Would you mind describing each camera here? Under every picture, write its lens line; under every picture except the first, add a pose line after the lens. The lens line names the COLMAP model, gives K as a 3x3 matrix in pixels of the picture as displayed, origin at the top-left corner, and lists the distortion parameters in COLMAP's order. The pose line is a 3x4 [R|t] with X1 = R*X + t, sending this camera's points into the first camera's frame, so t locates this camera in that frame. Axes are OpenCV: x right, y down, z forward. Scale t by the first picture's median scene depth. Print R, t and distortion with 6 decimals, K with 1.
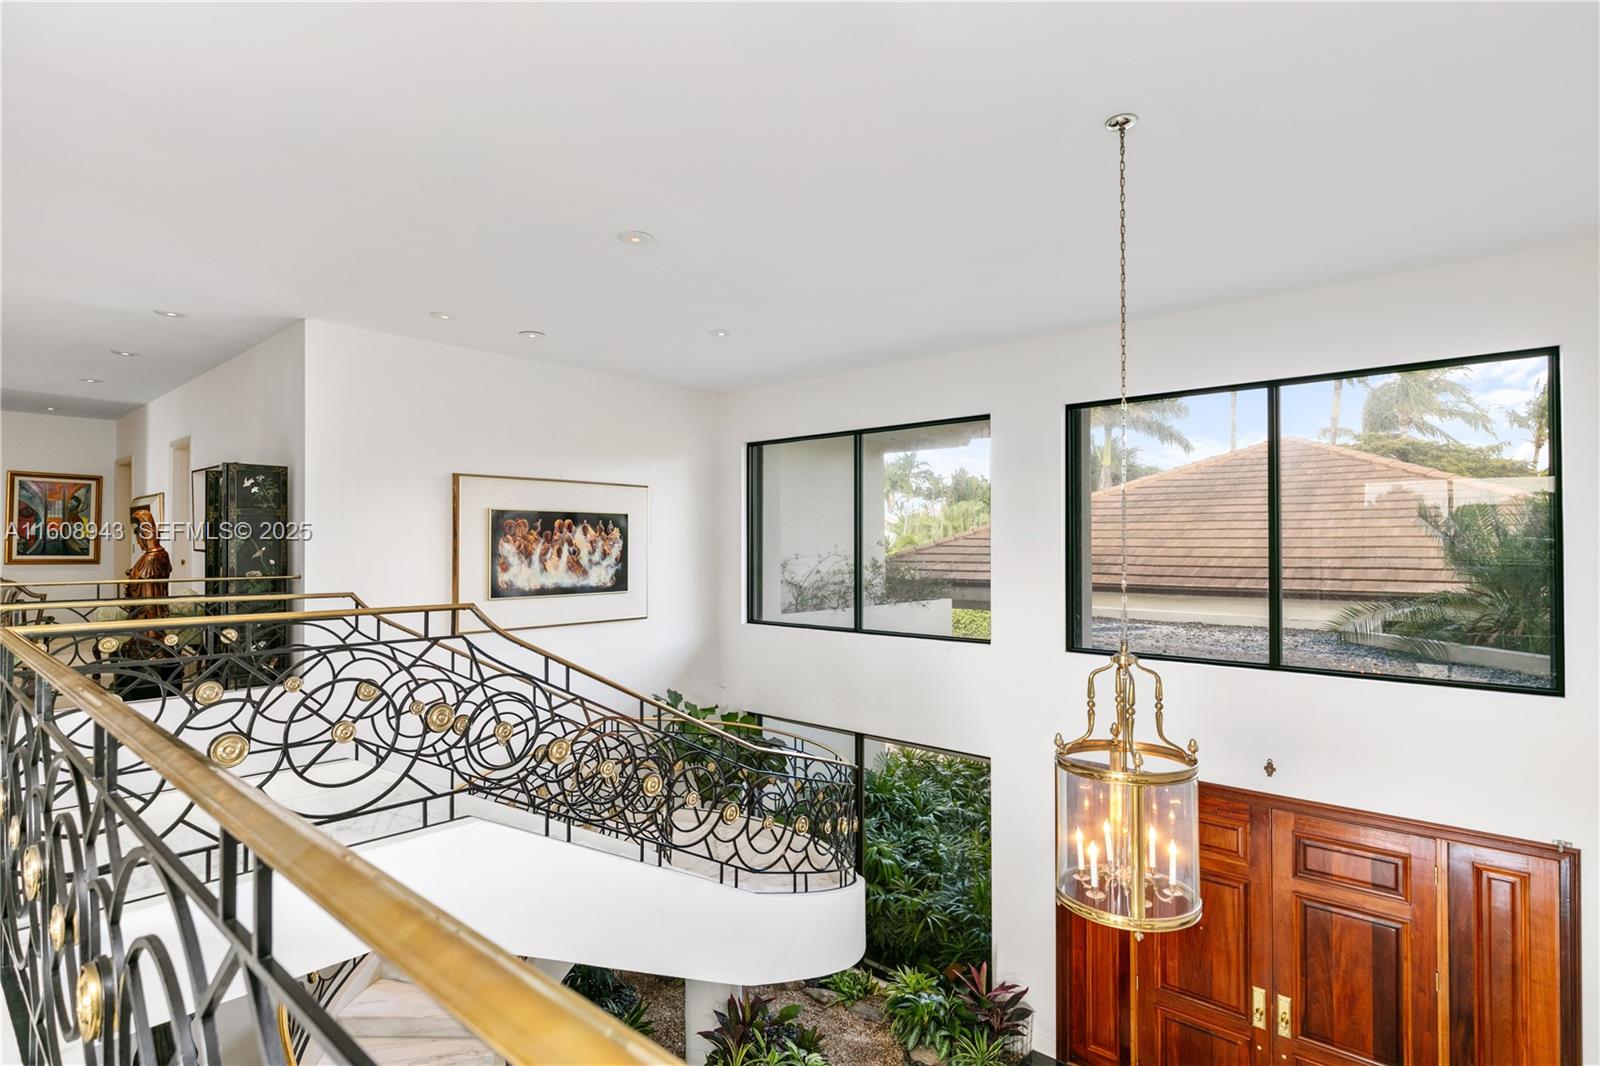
lens RADIAL K [[832.4, 0, 802.0], [0, 832.4, 539.0], [0, 0, 1]] dist [-0.002176, -0.001556]
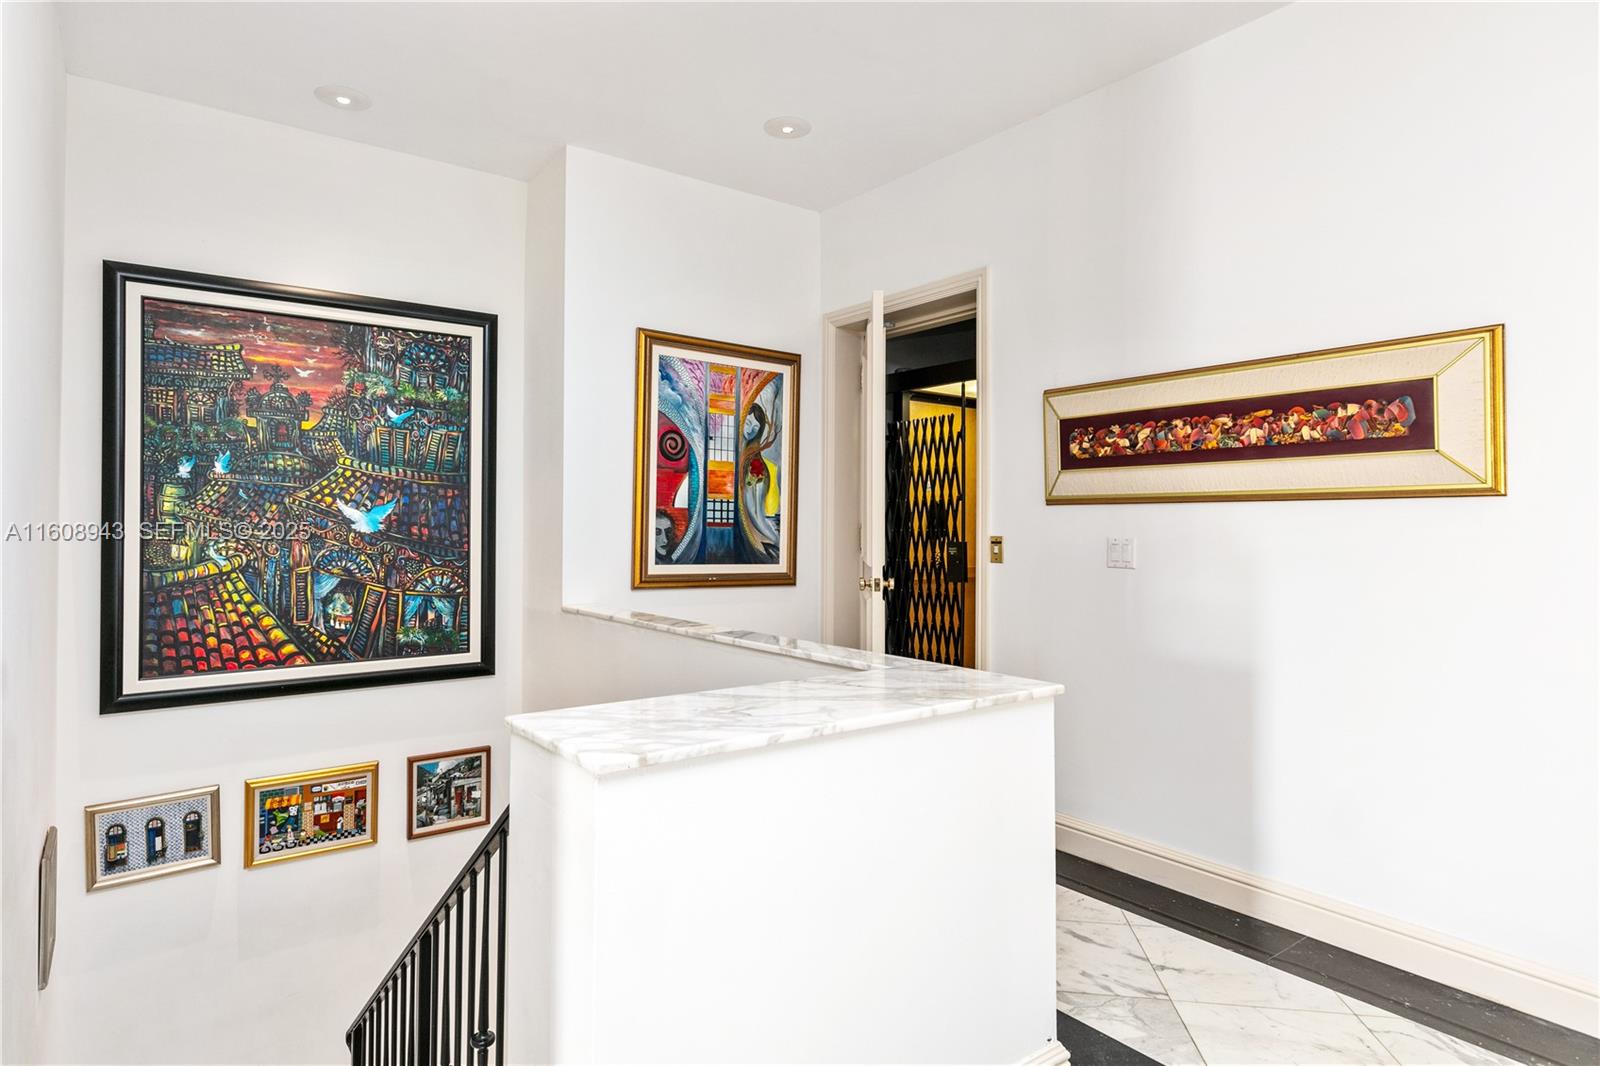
lens RADIAL K [[906.7, 0, 786.4], [0, 906.7, 517.1], [0, 0, 1]] dist [-0.000878, 0.000070]
pose [[0.976291, 0.005105, -0.216403, -0.992823], [-0.005887, 0.999978, -0.002971, 0.000018], [0.216383, 0.004174, 0.976300, 0.775113]]
